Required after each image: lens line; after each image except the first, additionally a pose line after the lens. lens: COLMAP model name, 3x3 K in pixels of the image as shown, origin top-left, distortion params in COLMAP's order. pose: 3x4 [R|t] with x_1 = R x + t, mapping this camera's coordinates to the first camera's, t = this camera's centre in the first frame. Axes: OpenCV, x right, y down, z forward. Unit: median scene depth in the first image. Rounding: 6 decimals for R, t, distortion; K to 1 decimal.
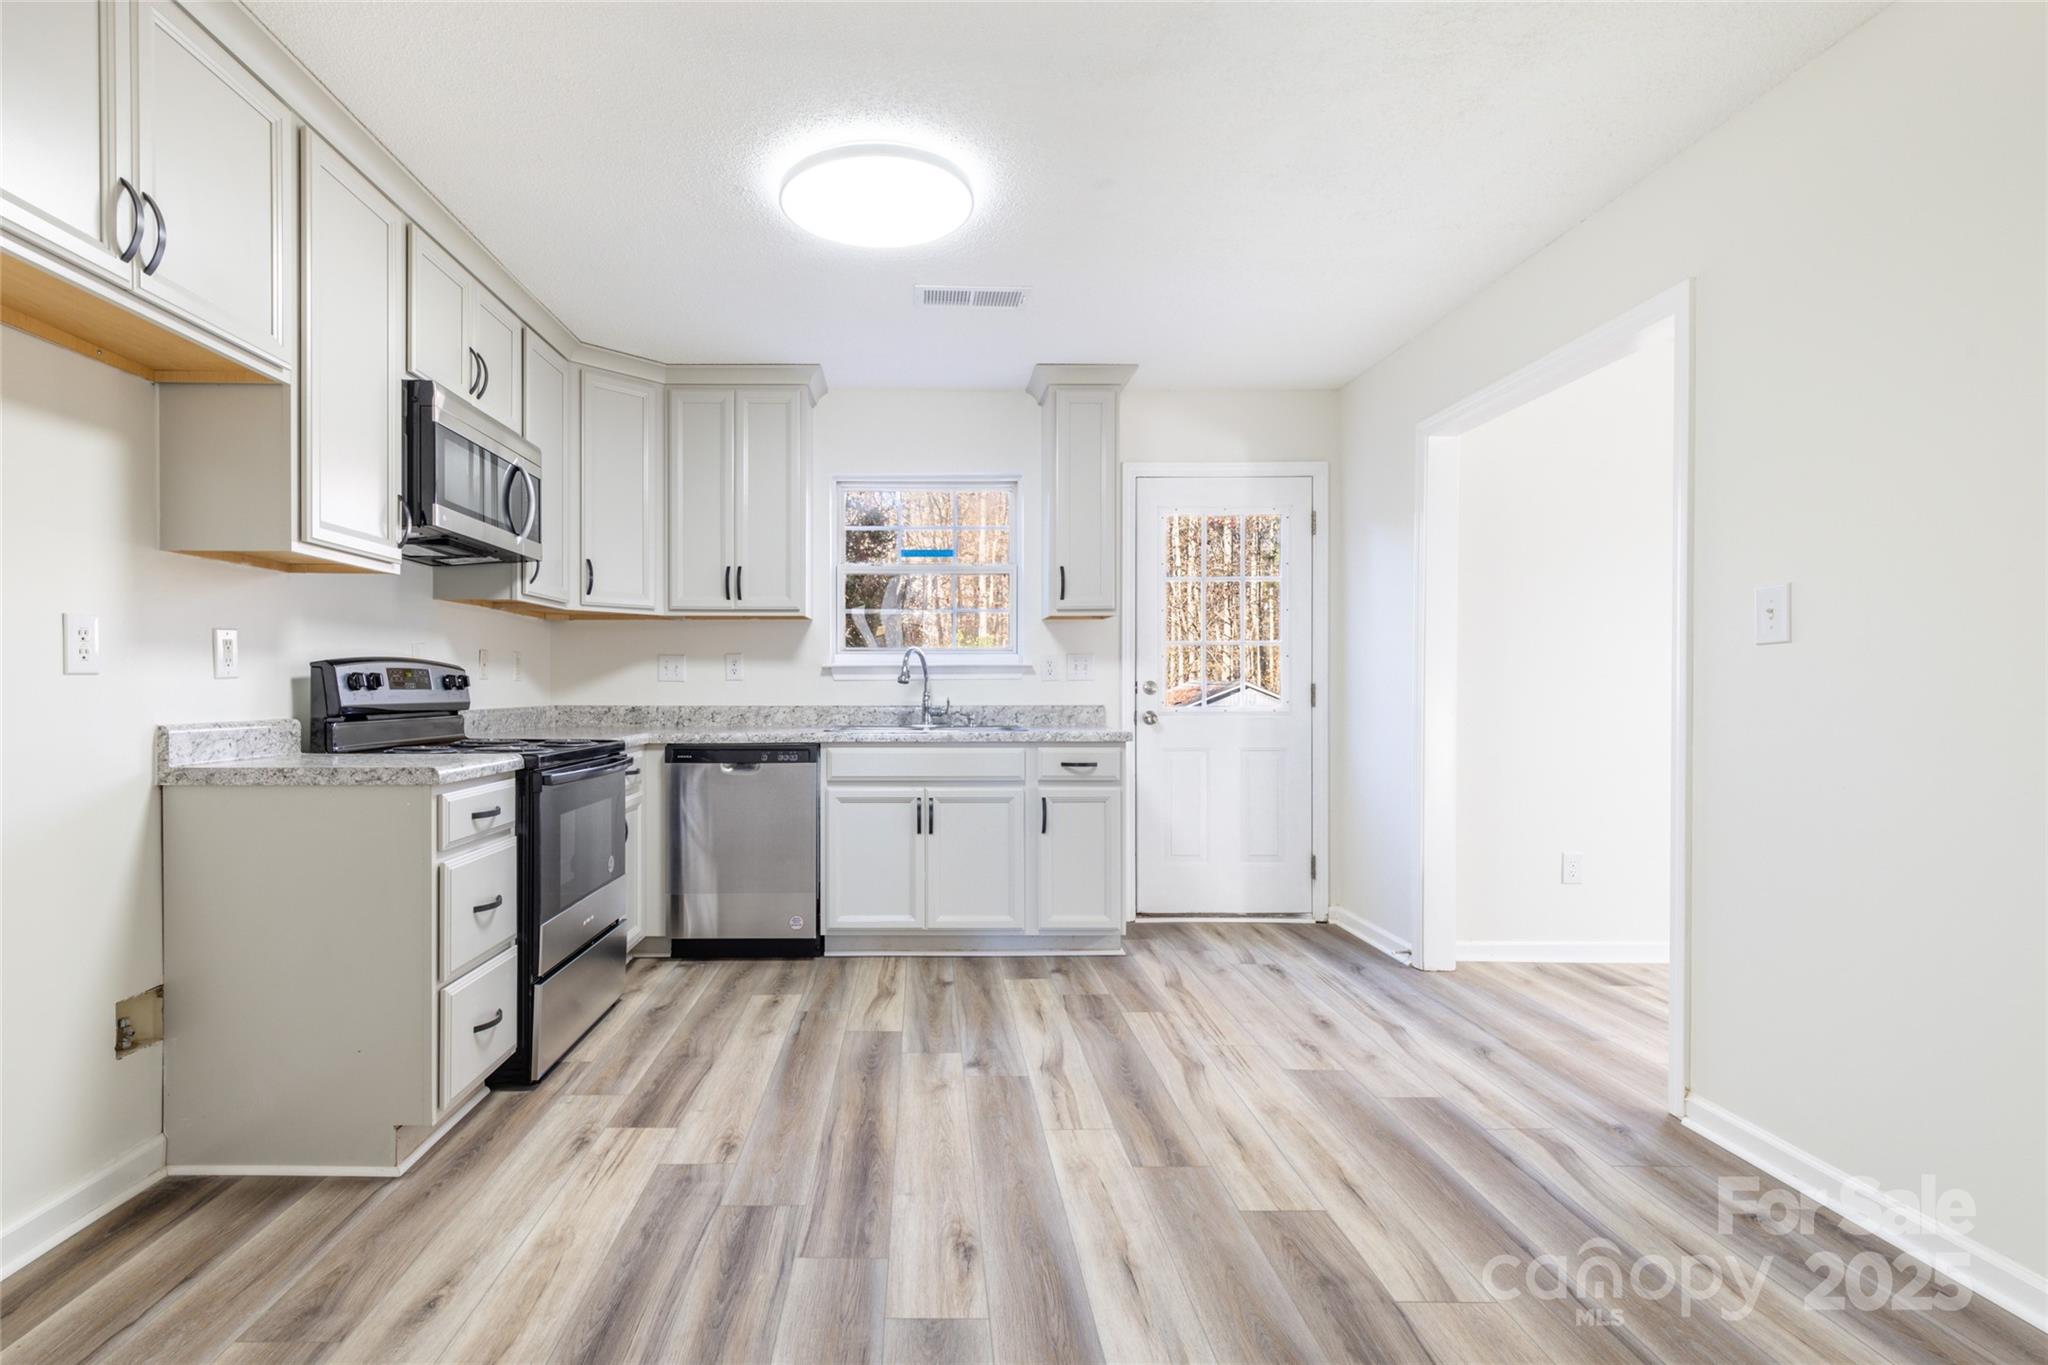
lens RADIAL K [[915.3, 0, 1054.6], [0, 915.3, 684.2], [0, 0, 1]] dist [0.001940, 0.000389]
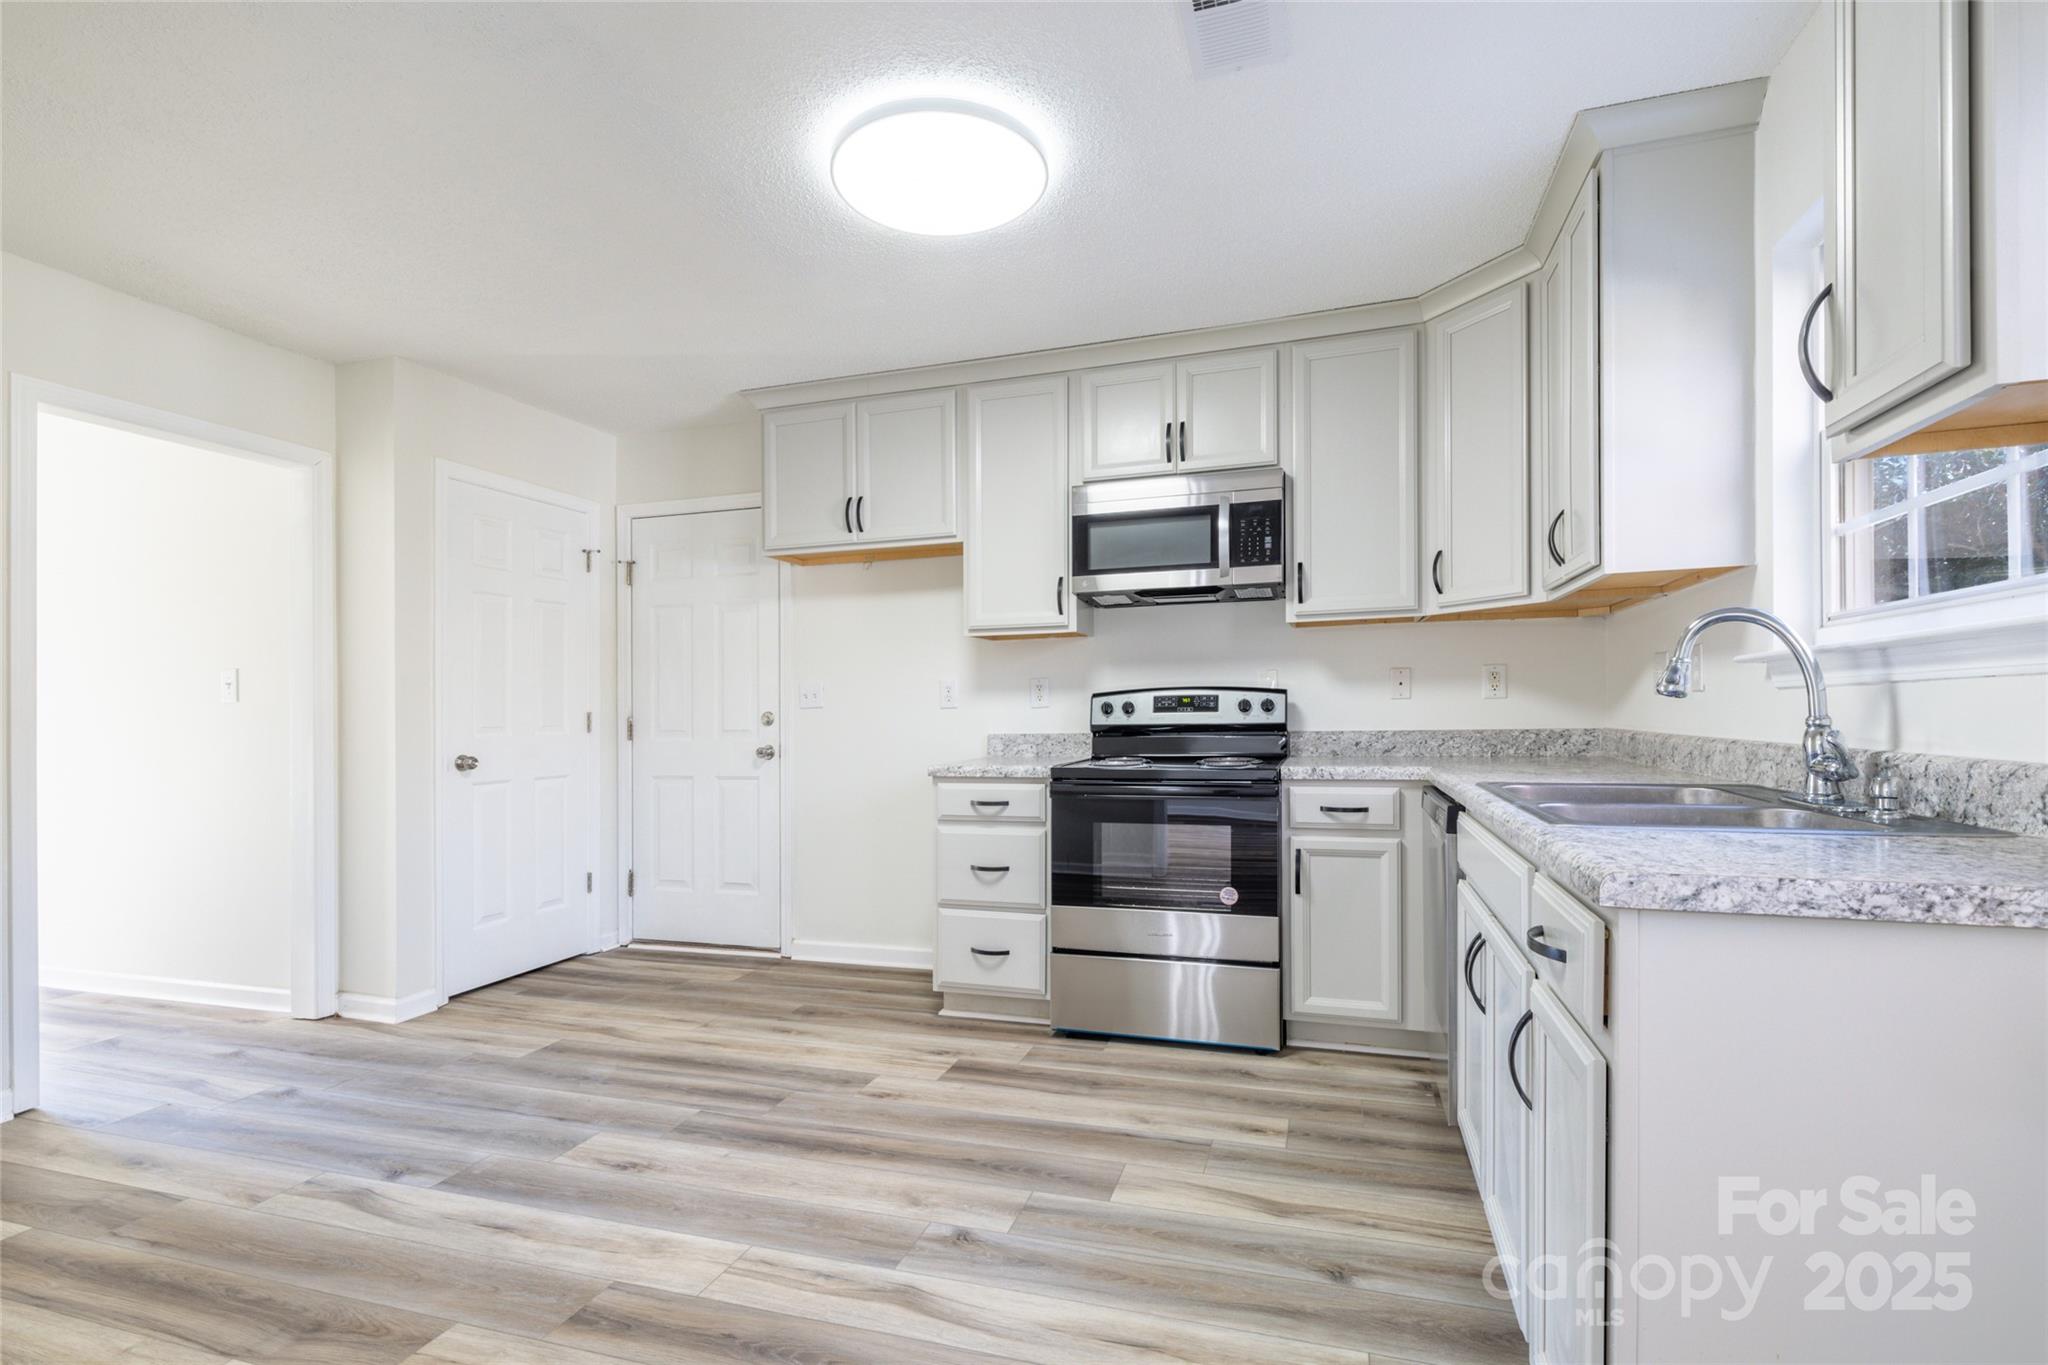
lens RADIAL K [[1004.0, 0, 1020.0], [0, 1004.0, 708.5], [0, 0, 1]] dist [0.001879, 0.000338]
pose [[-0.424454, 0.006351, -0.905427, 0.730008], [0.018929, 0.999819, -0.001861, -0.001619], [0.905252, -0.017929, -0.424497, 1.653169]]
